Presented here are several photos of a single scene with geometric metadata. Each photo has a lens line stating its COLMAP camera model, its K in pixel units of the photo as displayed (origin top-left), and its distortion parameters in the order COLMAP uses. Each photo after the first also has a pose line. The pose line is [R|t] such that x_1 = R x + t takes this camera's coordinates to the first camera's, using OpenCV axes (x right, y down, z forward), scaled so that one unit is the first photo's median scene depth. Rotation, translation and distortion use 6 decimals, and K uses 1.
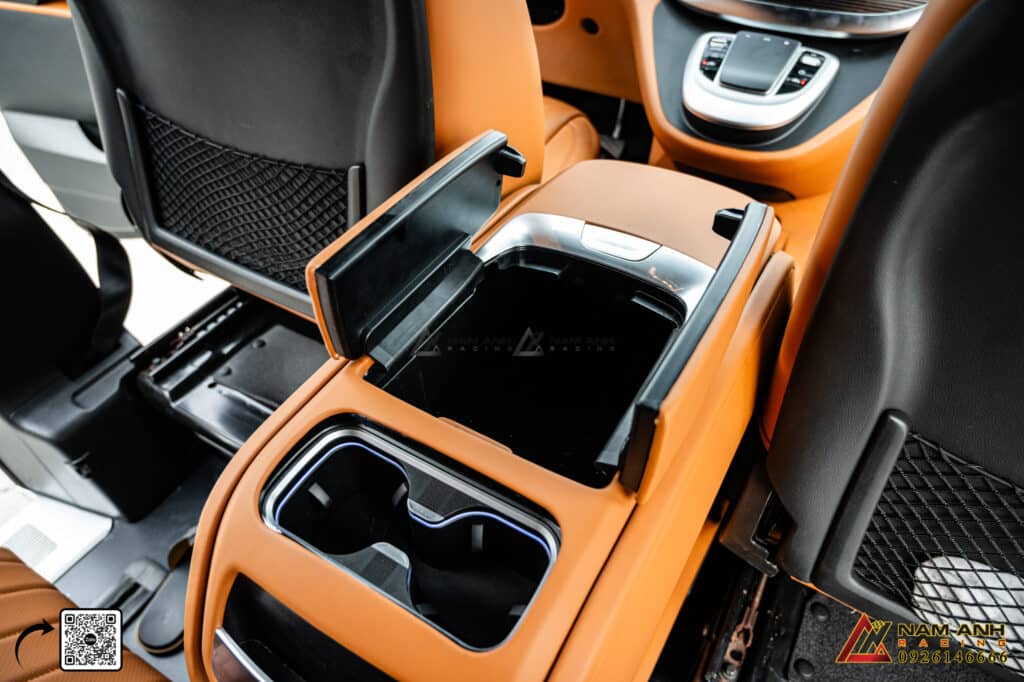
lens RADIAL K [[692.7, 0, 512.0], [0, 692.7, 341.0], [0, 0, 1]] dist [-0.001524, -0.000929]
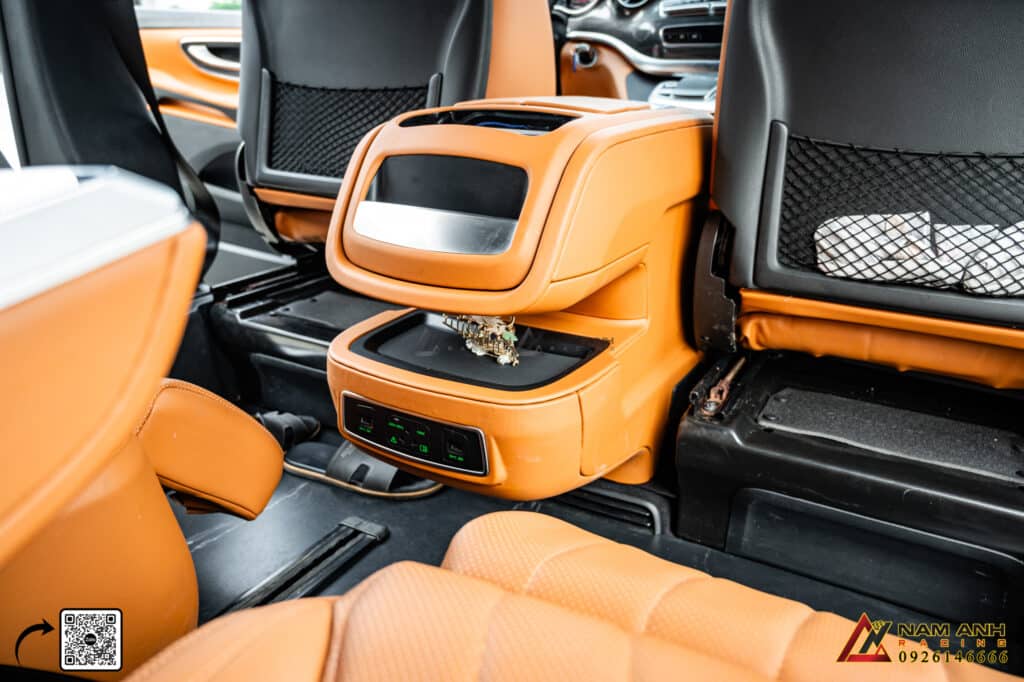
lens RADIAL K [[770.2, 0, 512.0], [0, 770.2, 341.0], [0, 0, 1]] dist [-0.000735, -0.000469]
pose [[0.999082, 0.028882, 0.031653, -0.088013], [-0.013025, 0.908438, -0.417816, 0.930871], [-0.040822, 0.417020, 0.907980, -0.294004]]
